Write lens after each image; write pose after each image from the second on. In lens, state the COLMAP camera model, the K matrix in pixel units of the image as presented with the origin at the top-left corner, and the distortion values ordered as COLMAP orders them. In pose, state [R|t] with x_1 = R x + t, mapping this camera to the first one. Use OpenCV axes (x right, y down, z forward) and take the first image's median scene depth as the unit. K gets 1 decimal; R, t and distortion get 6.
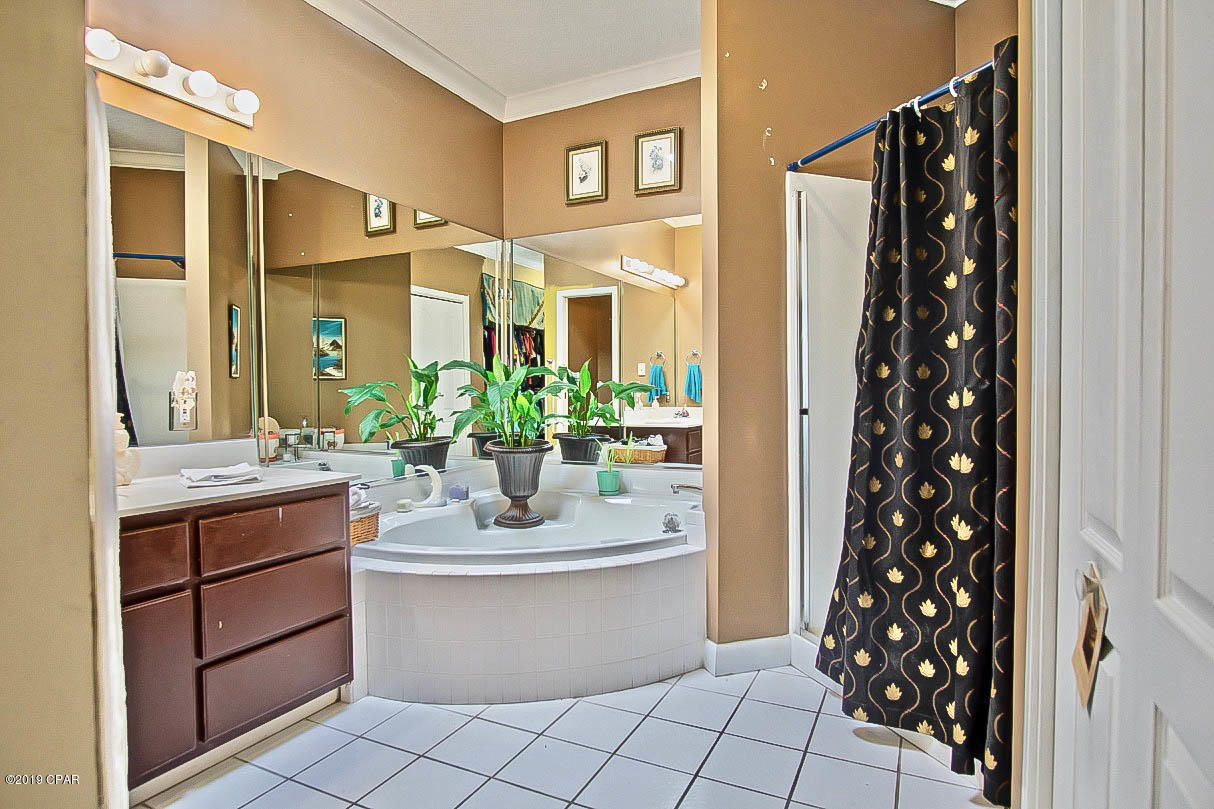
lens RADIAL K [[659.0, 0, 613.6], [0, 659.0, 395.8], [0, 0, 1]] dist [-0.044014, 0.012470]
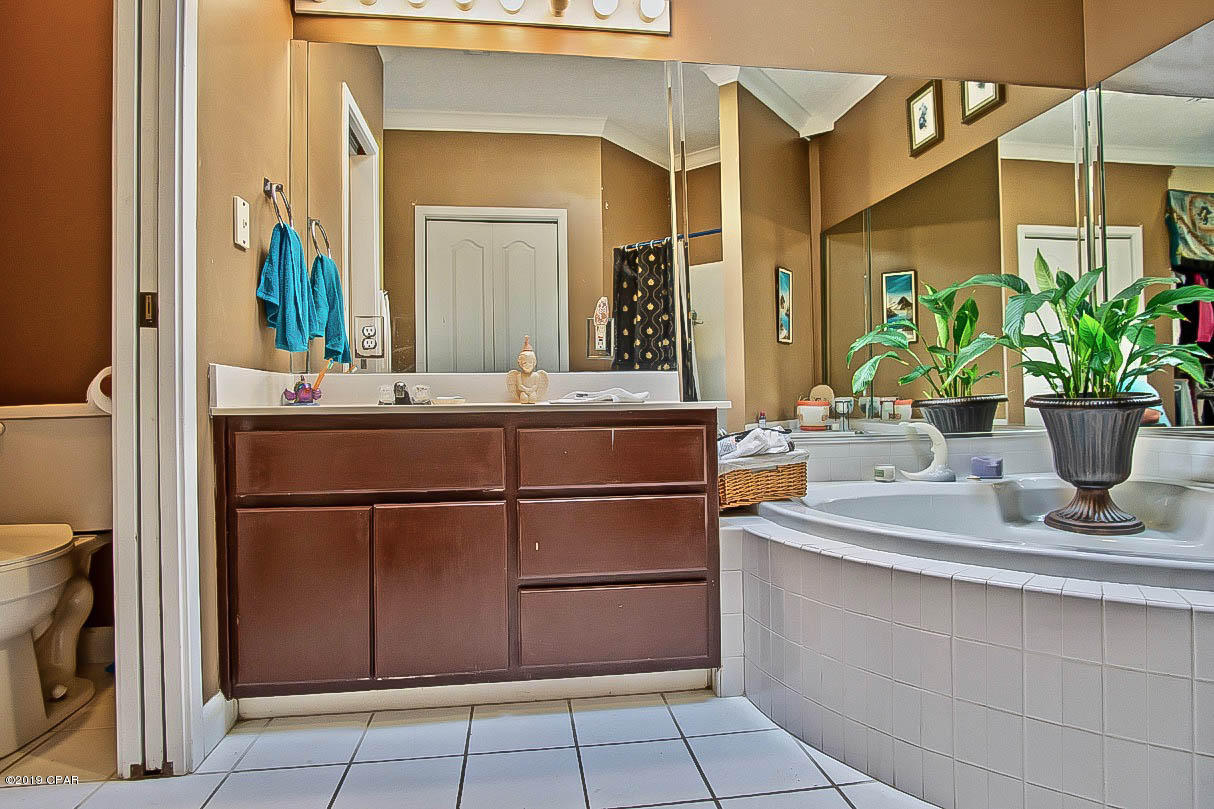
lens RADIAL K [[671.5, 0, 608.7], [0, 671.5, 389.6], [0, 0, 1]] dist [0.004262, -0.000786]
pose [[0.556106, -0.021597, -0.830831, 0.127607], [0.006384, 0.999744, -0.021715, 0.076495], [0.831087, 0.006772, 0.556101, 0.275398]]
